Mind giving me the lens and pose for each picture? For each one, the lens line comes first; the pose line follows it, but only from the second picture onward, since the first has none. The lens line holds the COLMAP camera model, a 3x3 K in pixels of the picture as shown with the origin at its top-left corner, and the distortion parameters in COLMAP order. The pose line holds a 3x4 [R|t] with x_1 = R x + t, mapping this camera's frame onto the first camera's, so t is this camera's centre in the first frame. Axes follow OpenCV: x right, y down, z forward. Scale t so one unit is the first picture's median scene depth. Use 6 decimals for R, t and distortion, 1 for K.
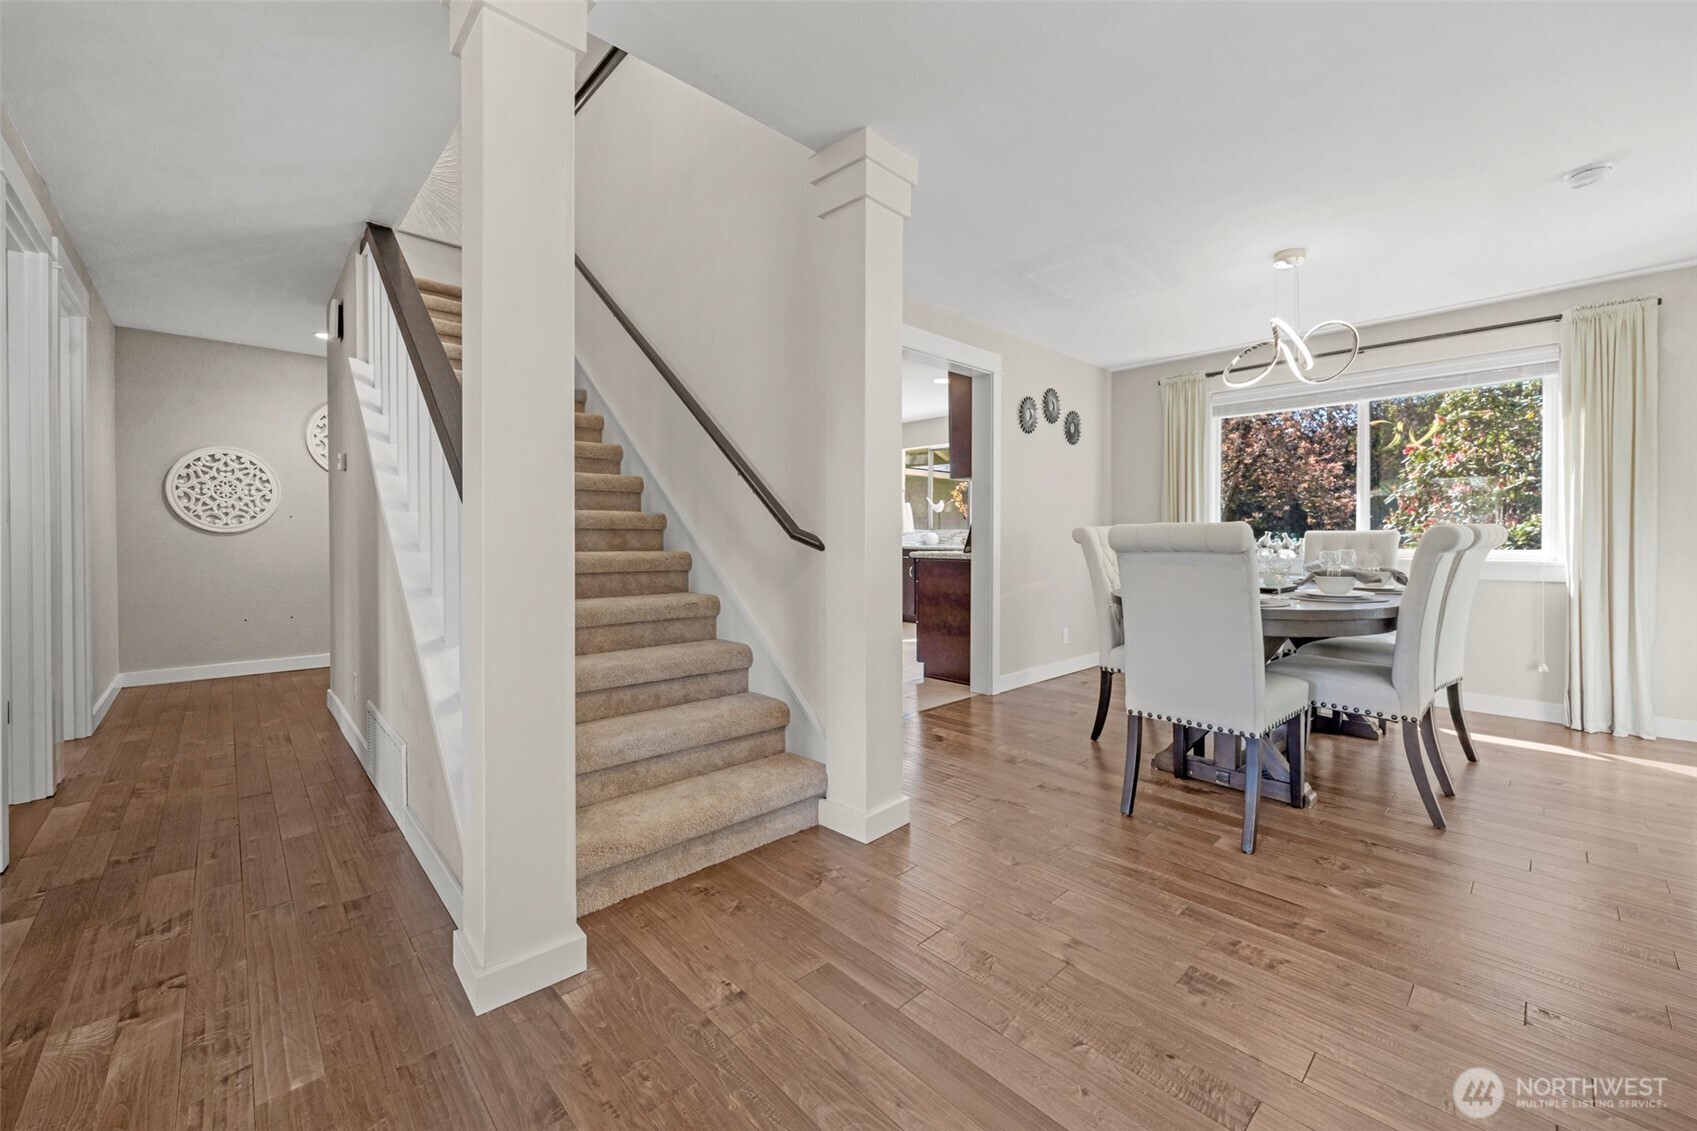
lens RADIAL K [[681.2, 0, 844.9], [0, 681.2, 544.8], [0, 0, 1]] dist [0.005153, 0.000285]
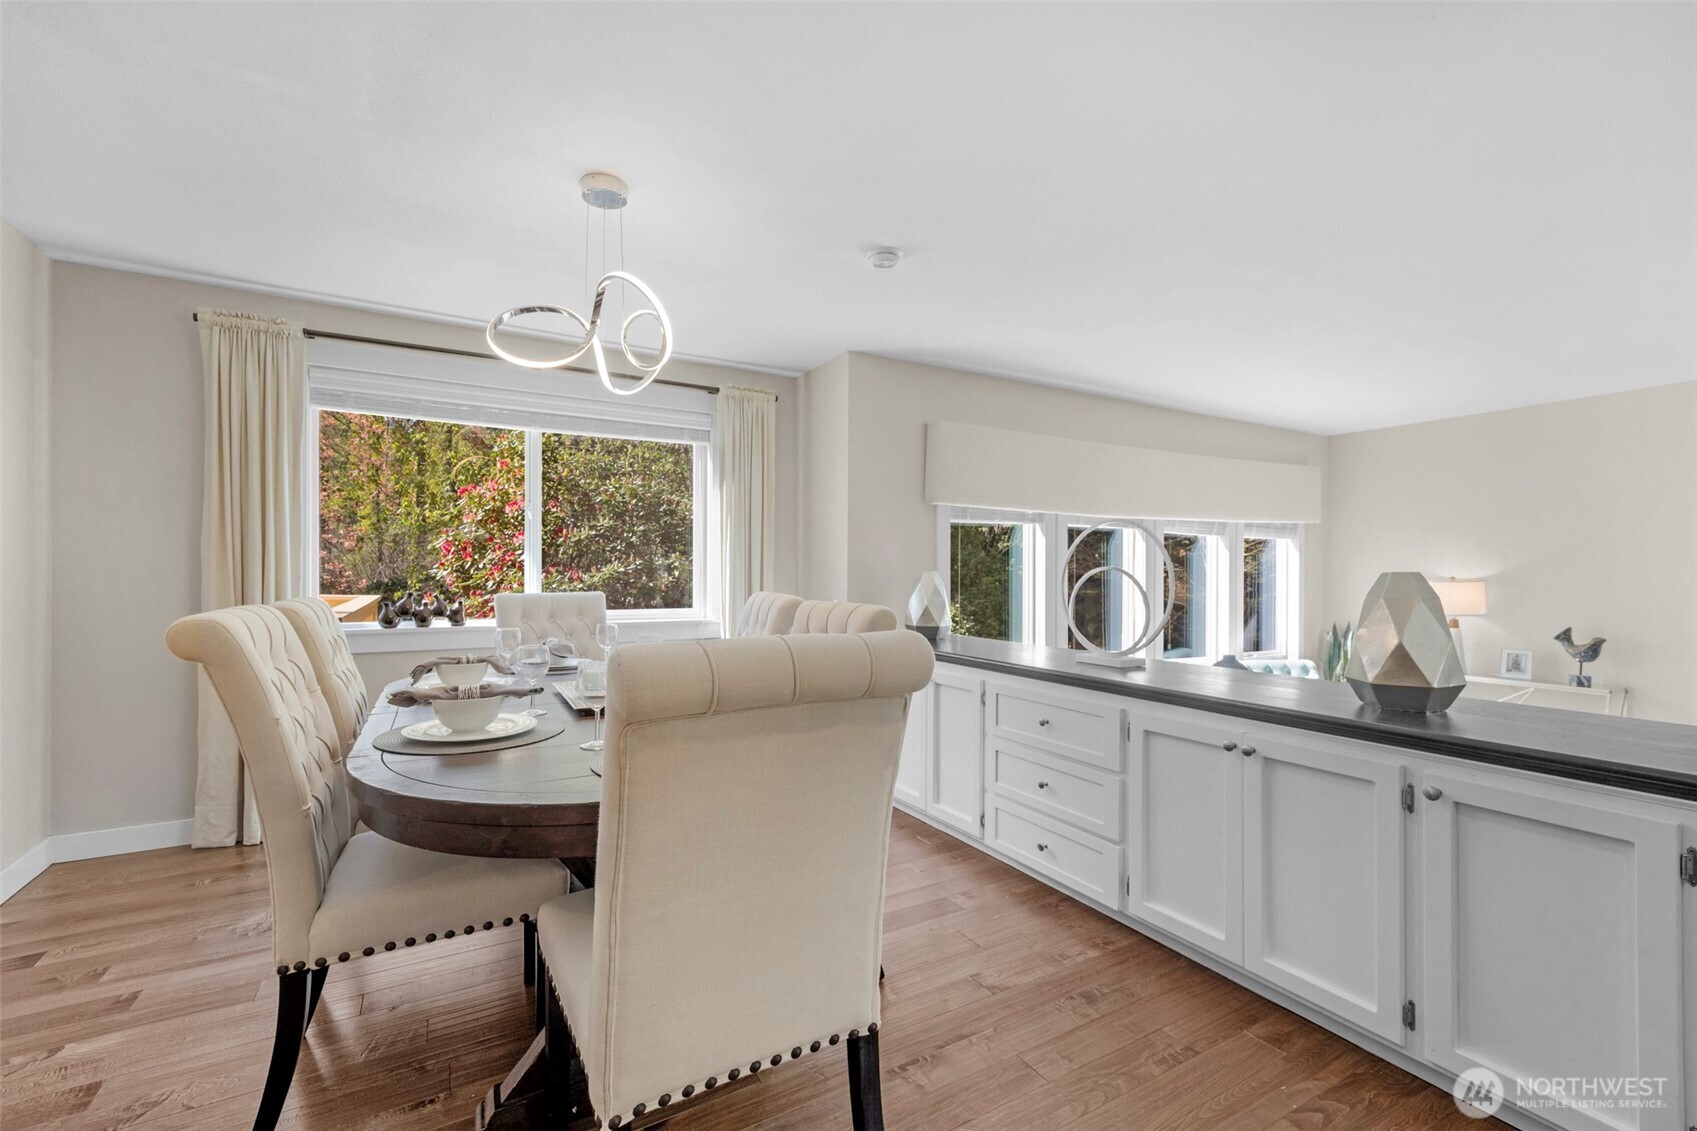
lens RADIAL K [[681.2, 0, 852.3], [0, 681.2, 575.1], [0, 0, 1]] dist [0.005153, 0.000285]
pose [[0.201873, -0.004256, 0.979402, 0.041825], [0.005977, 0.999977, 0.003114, -0.039245], [-0.979393, 0.005226, 0.201894, 0.480079]]
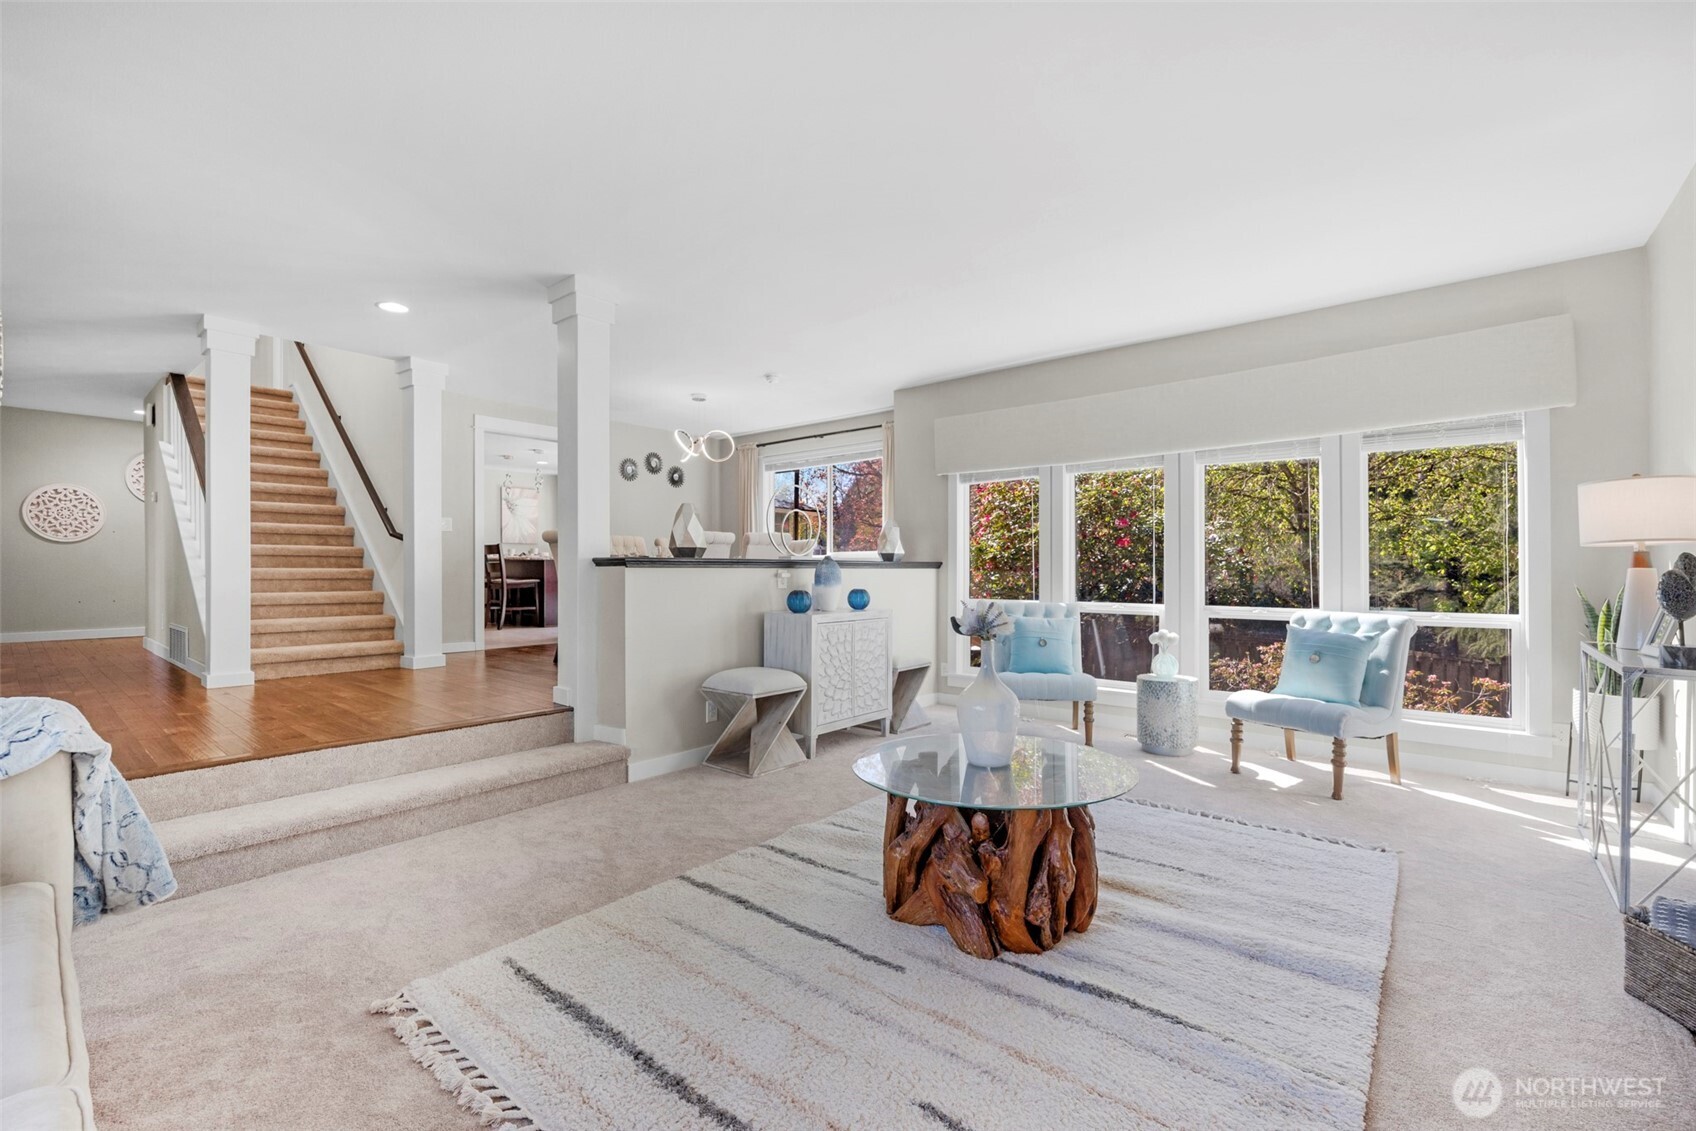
lens RADIAL K [[710.2, 0, 850.9], [0, 710.2, 568.7], [0, 0, 1]] dist [0.000750, -0.000026]
pose [[0.989607, -0.005599, 0.143691, 0.567439], [0.006872, 0.999941, -0.008363, 0.066214], [-0.143635, 0.009264, 0.989587, -0.781221]]
